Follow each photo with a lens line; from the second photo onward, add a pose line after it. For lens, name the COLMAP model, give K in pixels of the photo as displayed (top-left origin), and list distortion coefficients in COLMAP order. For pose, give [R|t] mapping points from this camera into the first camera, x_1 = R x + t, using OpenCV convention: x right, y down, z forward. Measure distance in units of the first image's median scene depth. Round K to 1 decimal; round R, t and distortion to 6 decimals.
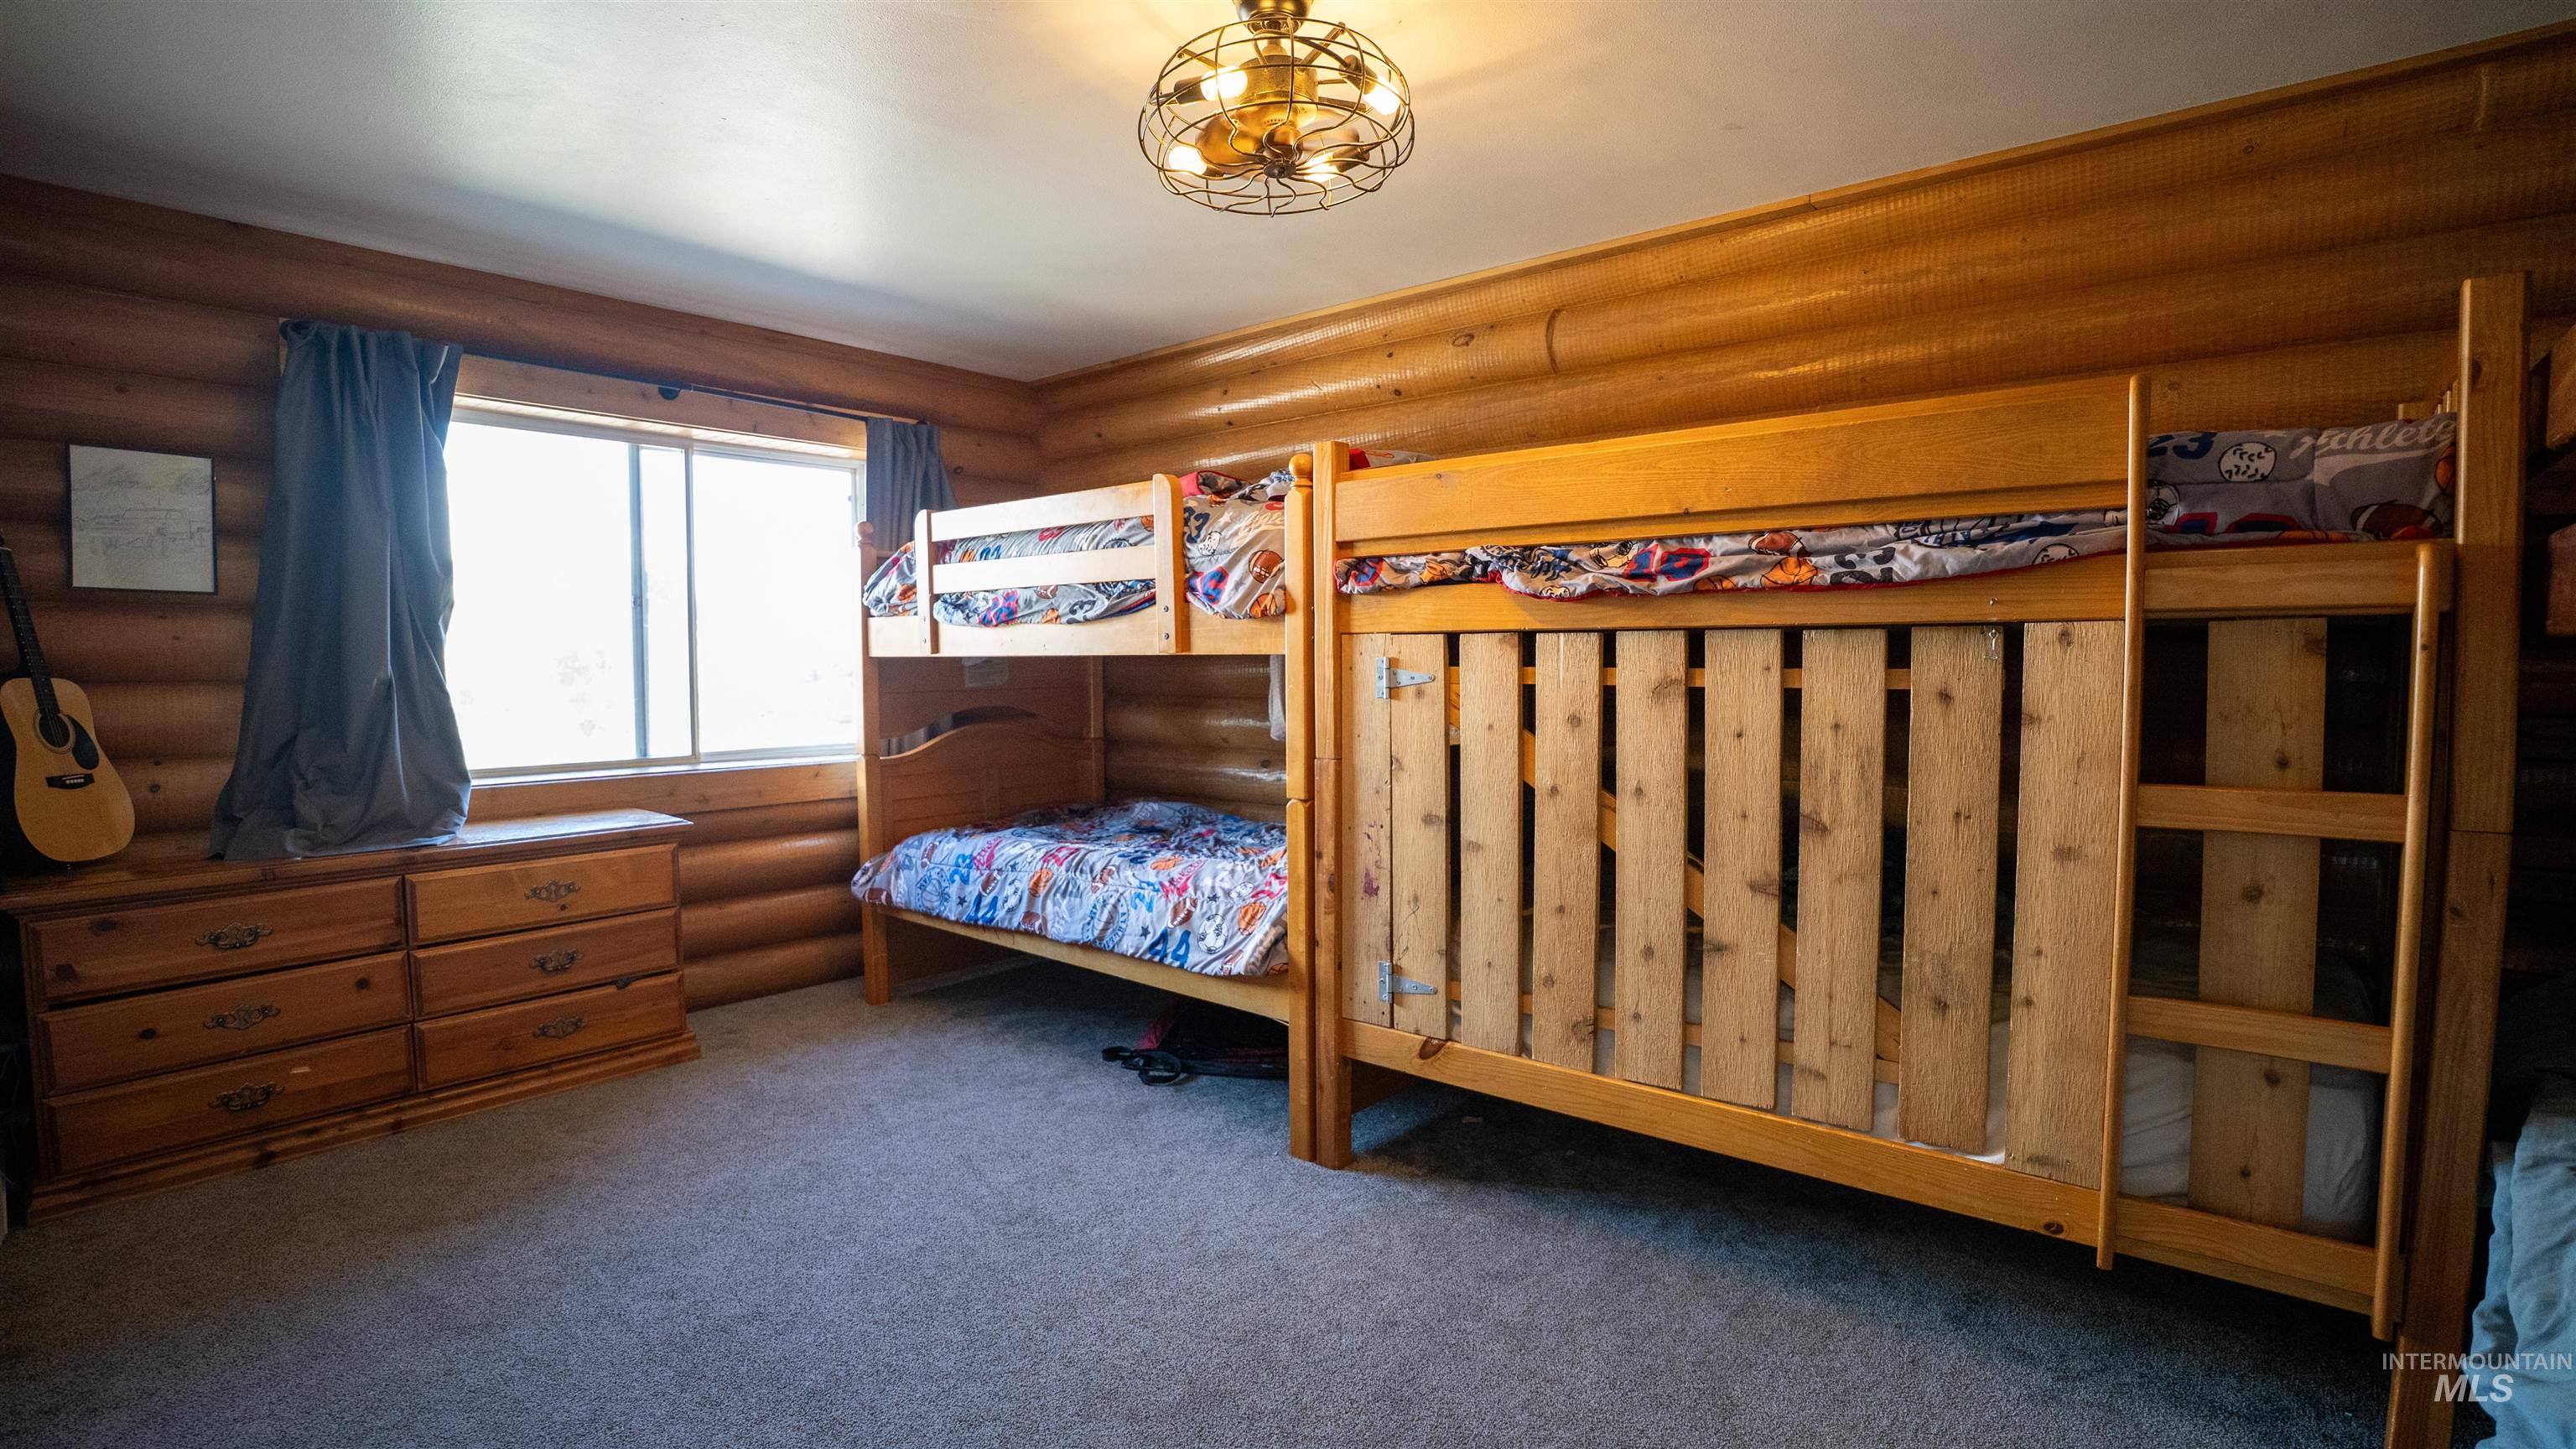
lens RADIAL K [[1185.4, 0, 1300.0], [0, 1185.4, 725.0], [0, 0, 1]] dist [-0.089991, 0.025055]
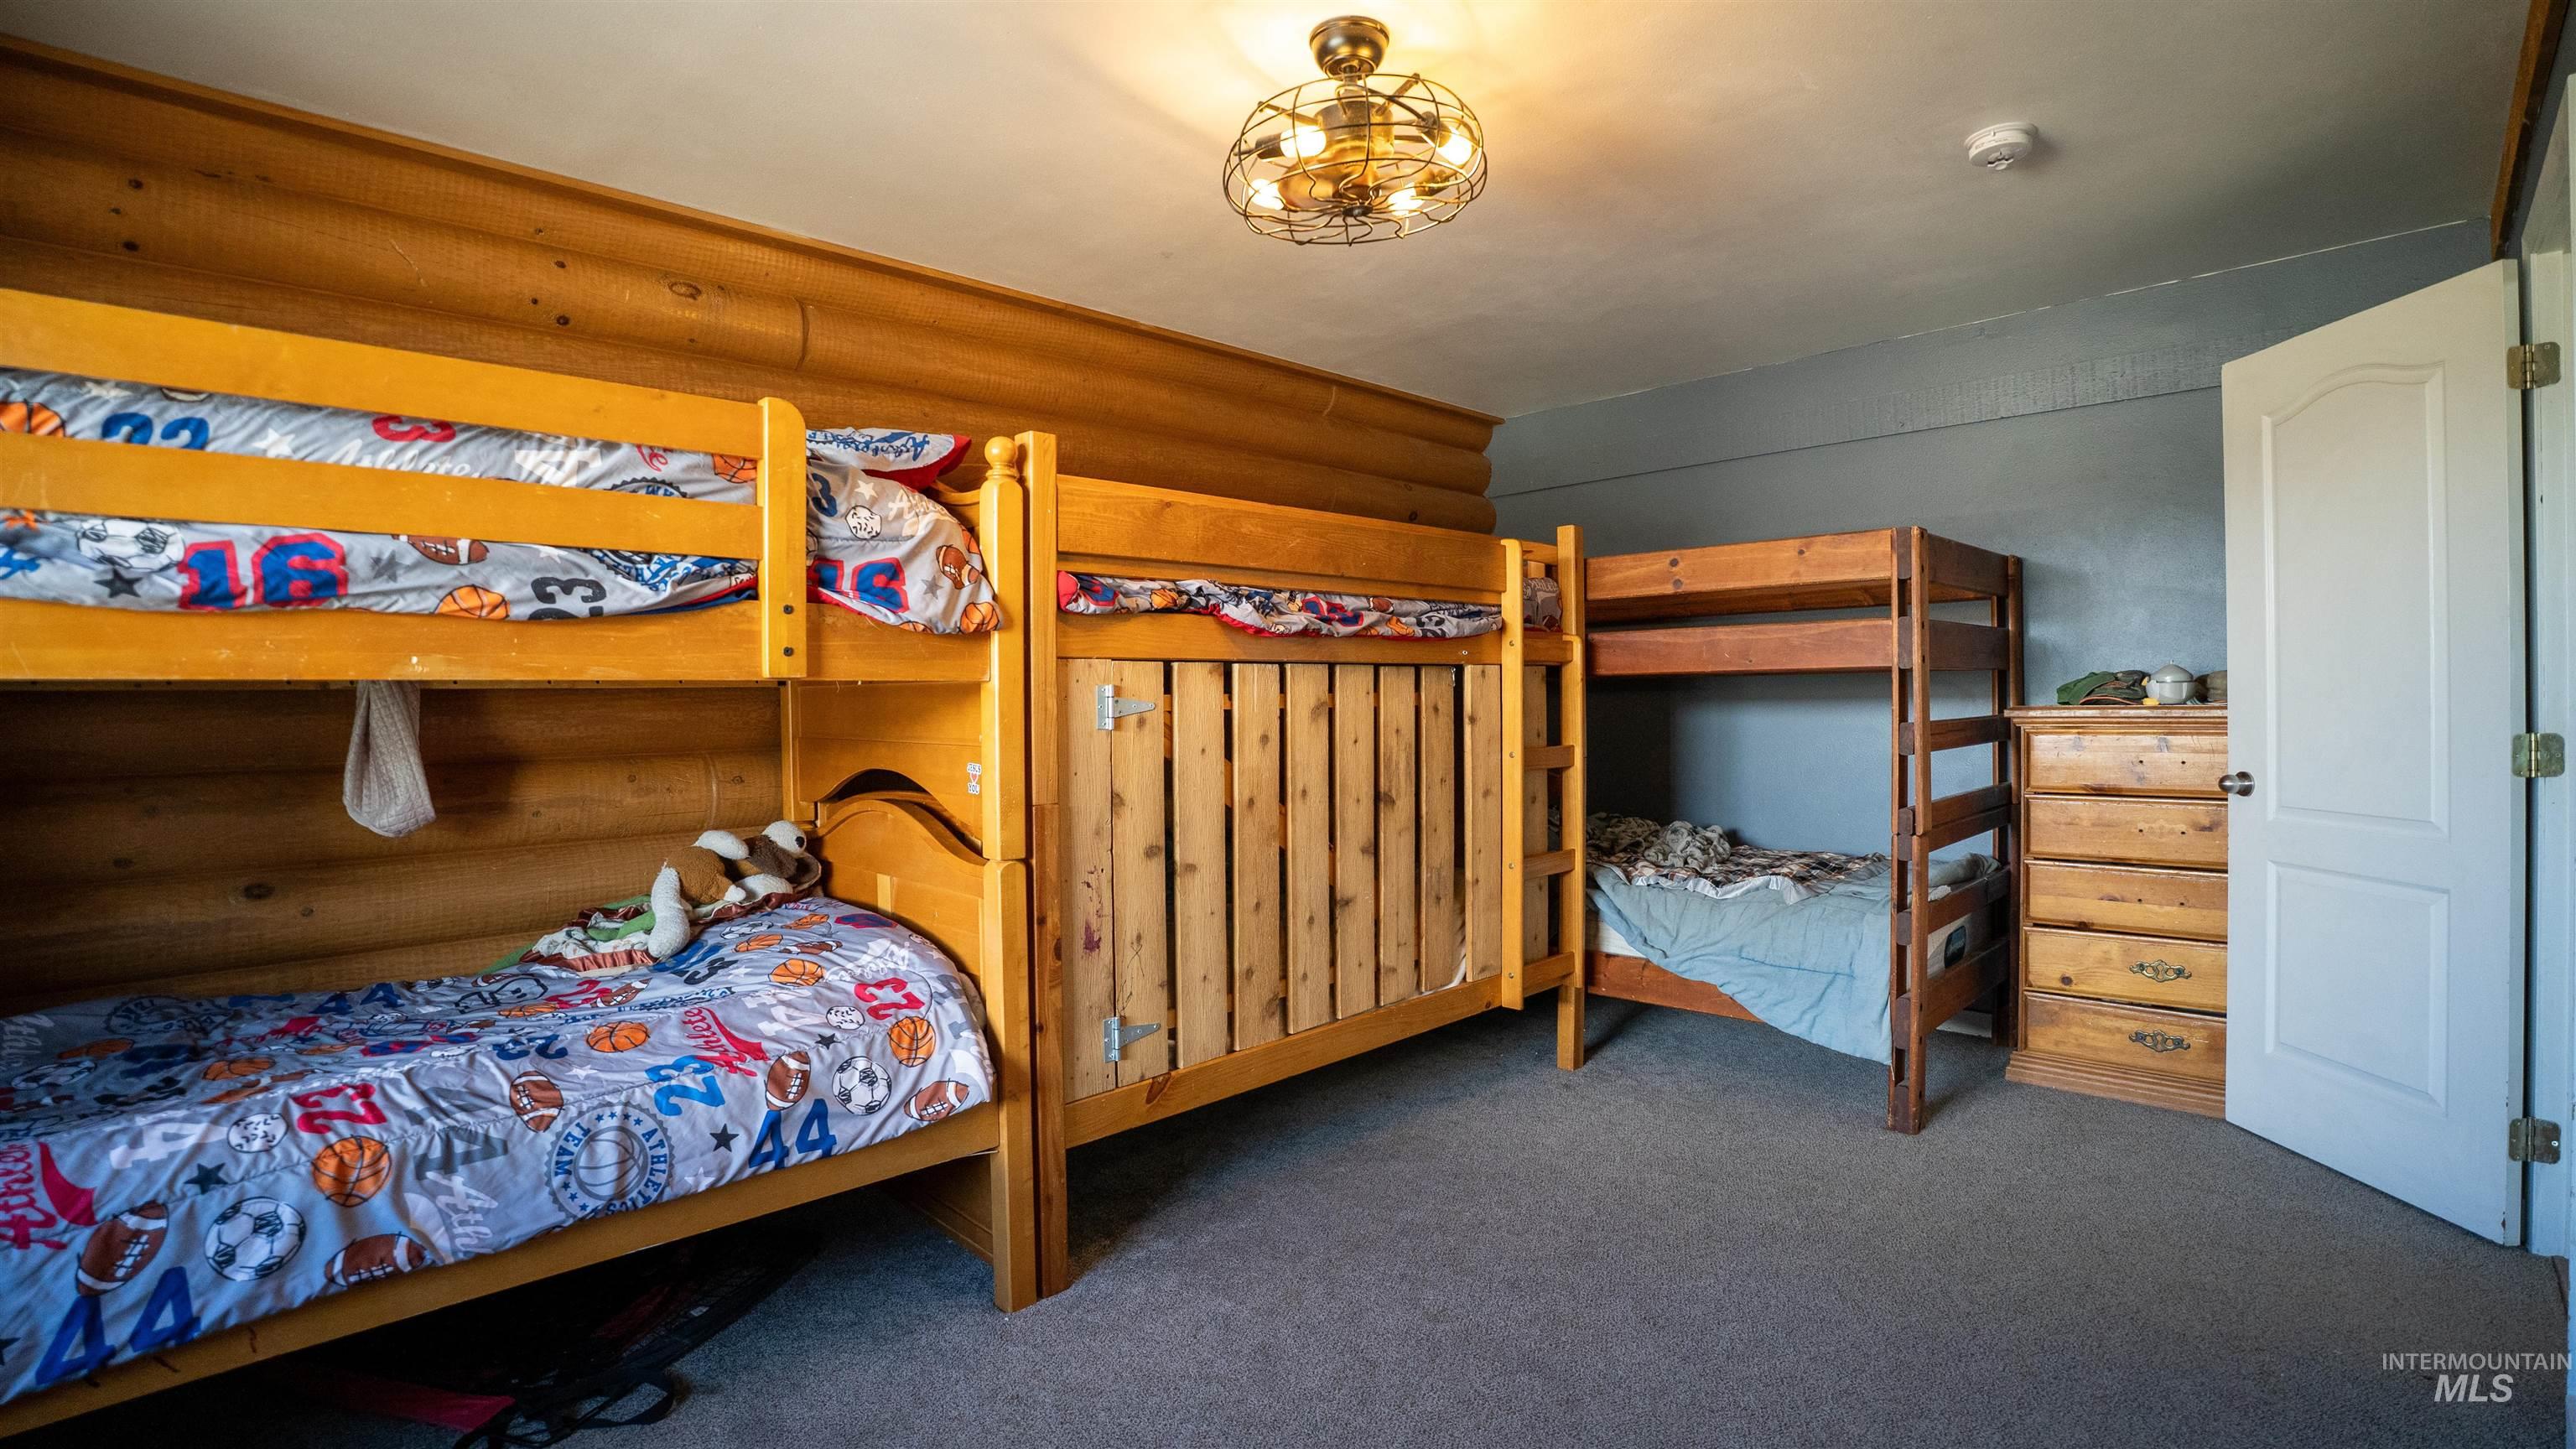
lens RADIAL K [[1193.4, 0, 1287.1], [0, 1193.4, 716.9], [0, 0, 1]] dist [-0.092457, 0.035617]
pose [[0.080666, -0.013815, 0.996645, -0.767898], [0.067405, 0.997691, 0.008374, -0.028081], [-0.994459, 0.066503, 0.081411, 0.718378]]
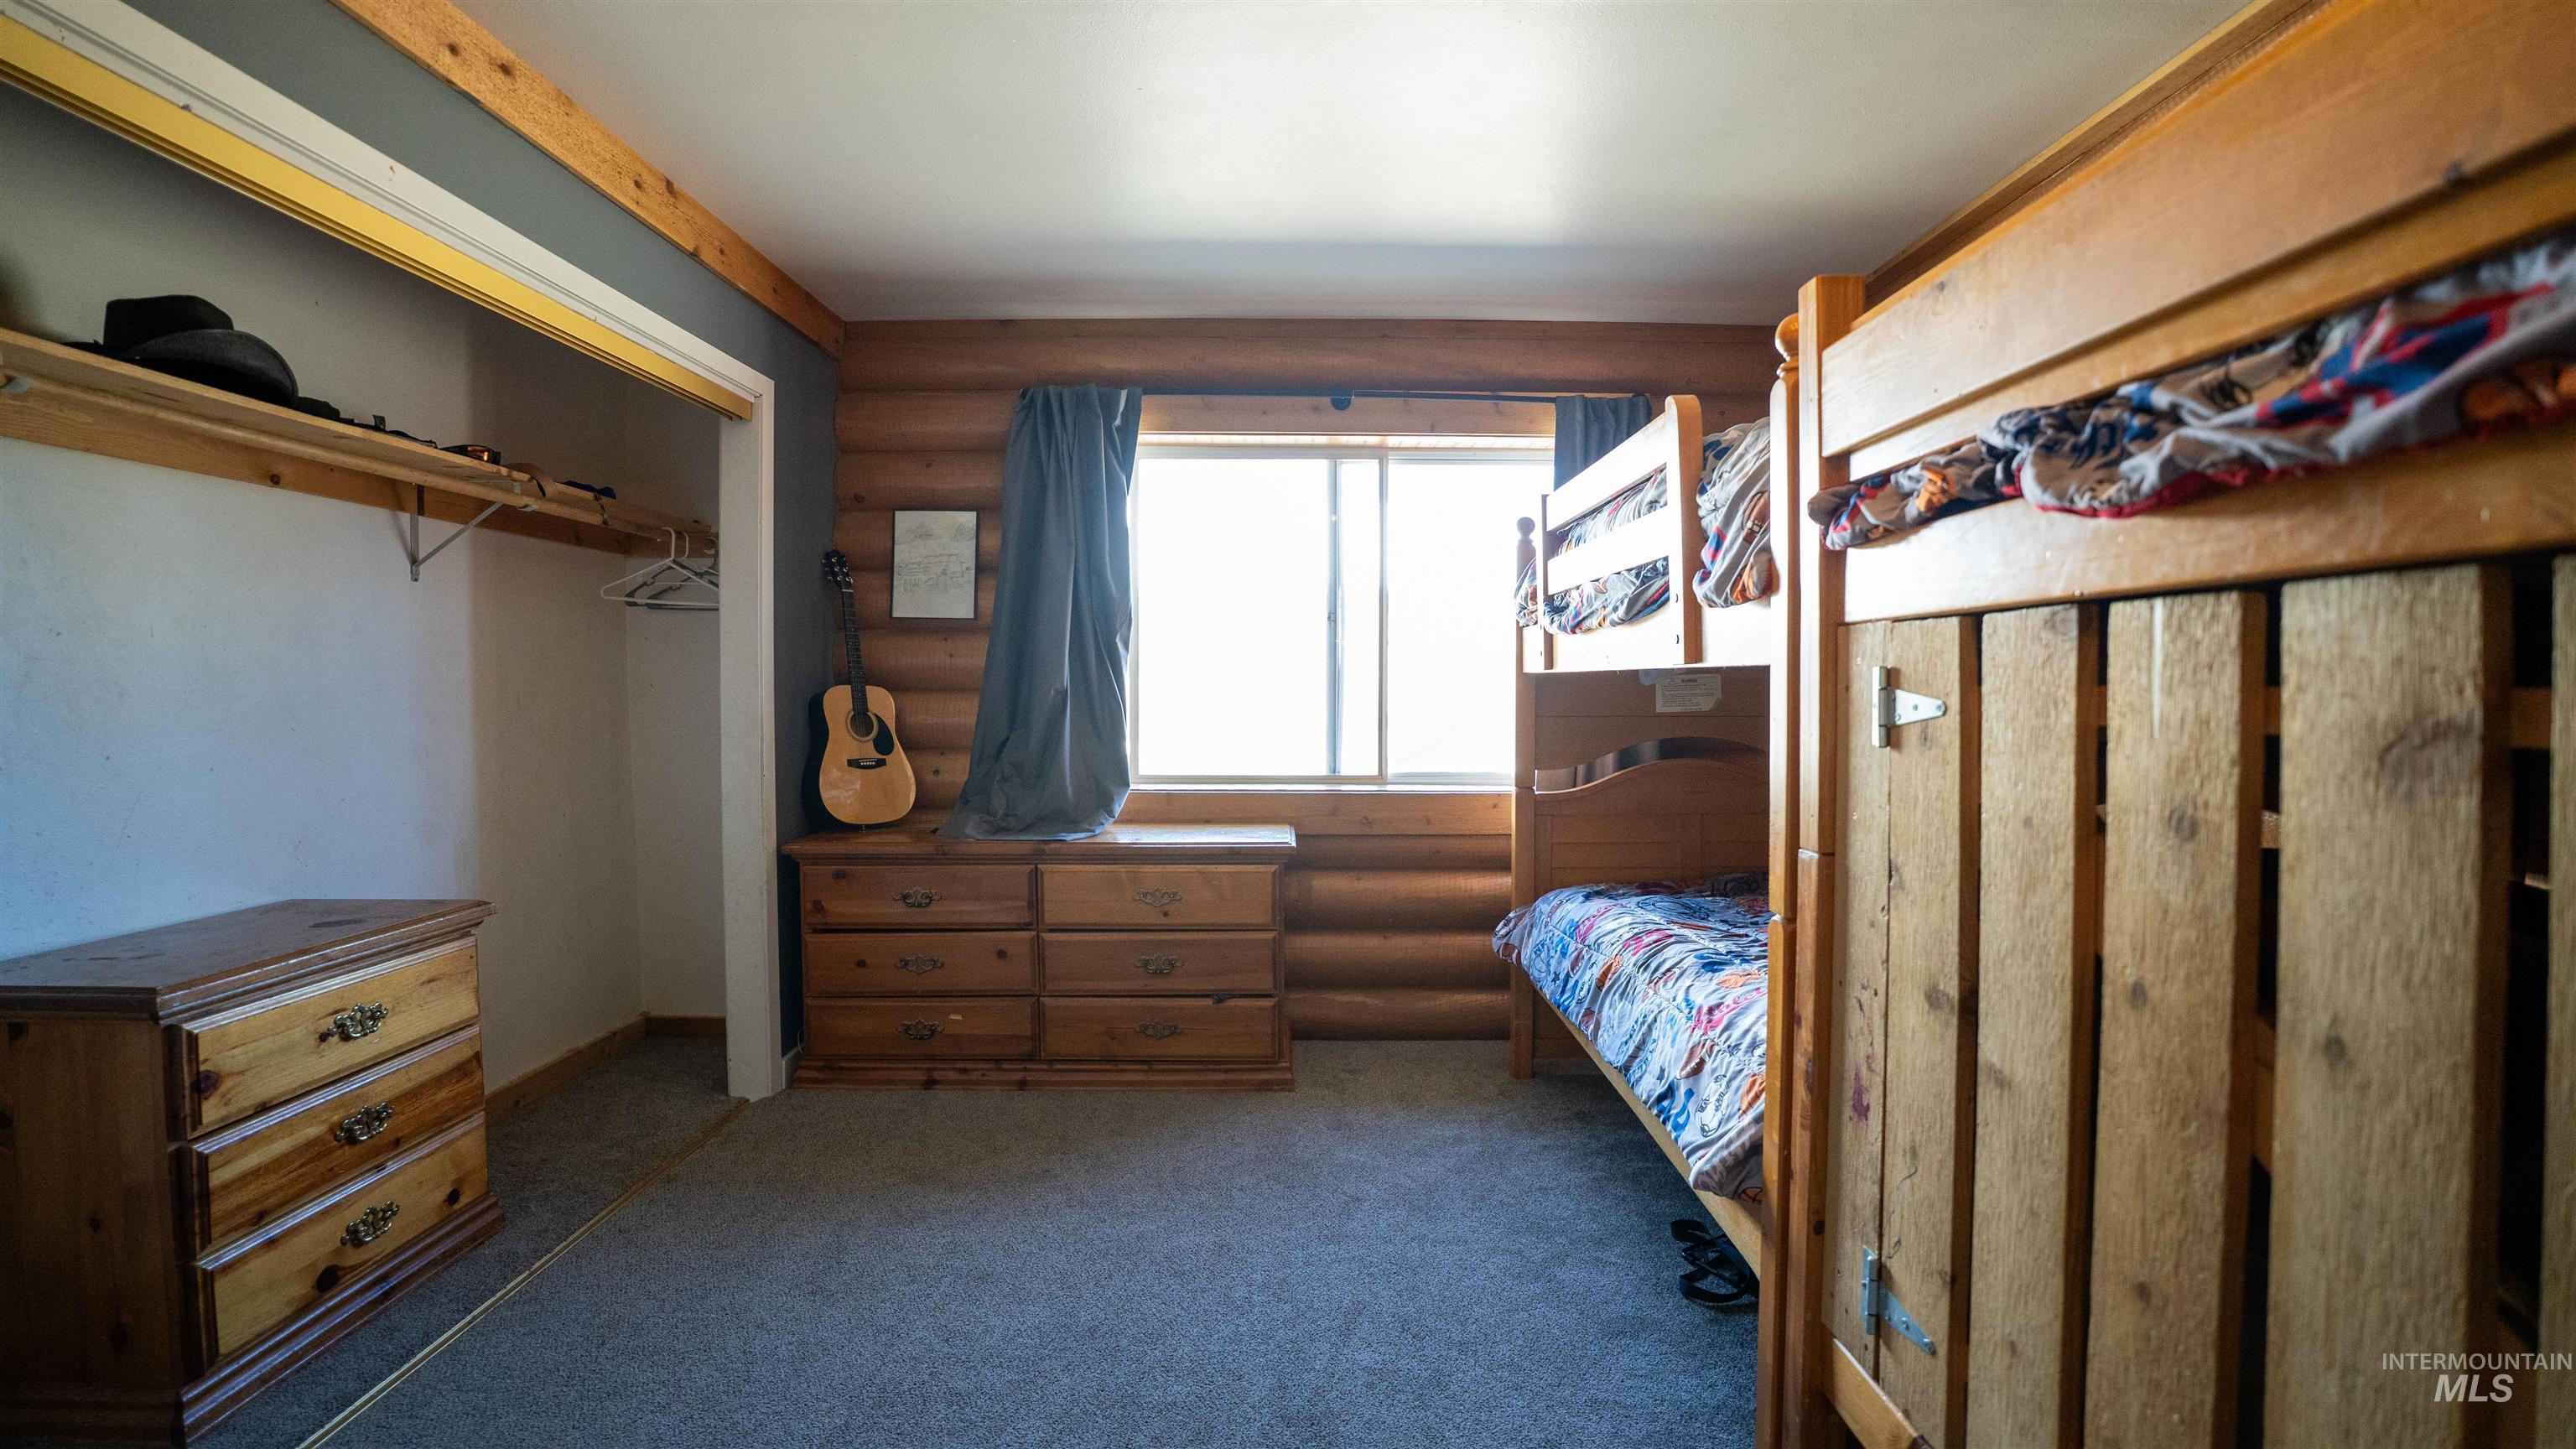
lens RADIAL K [[1193.4, 0, 1287.1], [0, 1193.4, 716.9], [0, 0, 1]] dist [-0.092457, 0.035617]
pose [[0.632150, 0.025206, -0.774436, 0.274948], [-0.046498, 0.998904, -0.005443, -0.018609], [0.773449, 0.039450, 0.632629, 0.437908]]
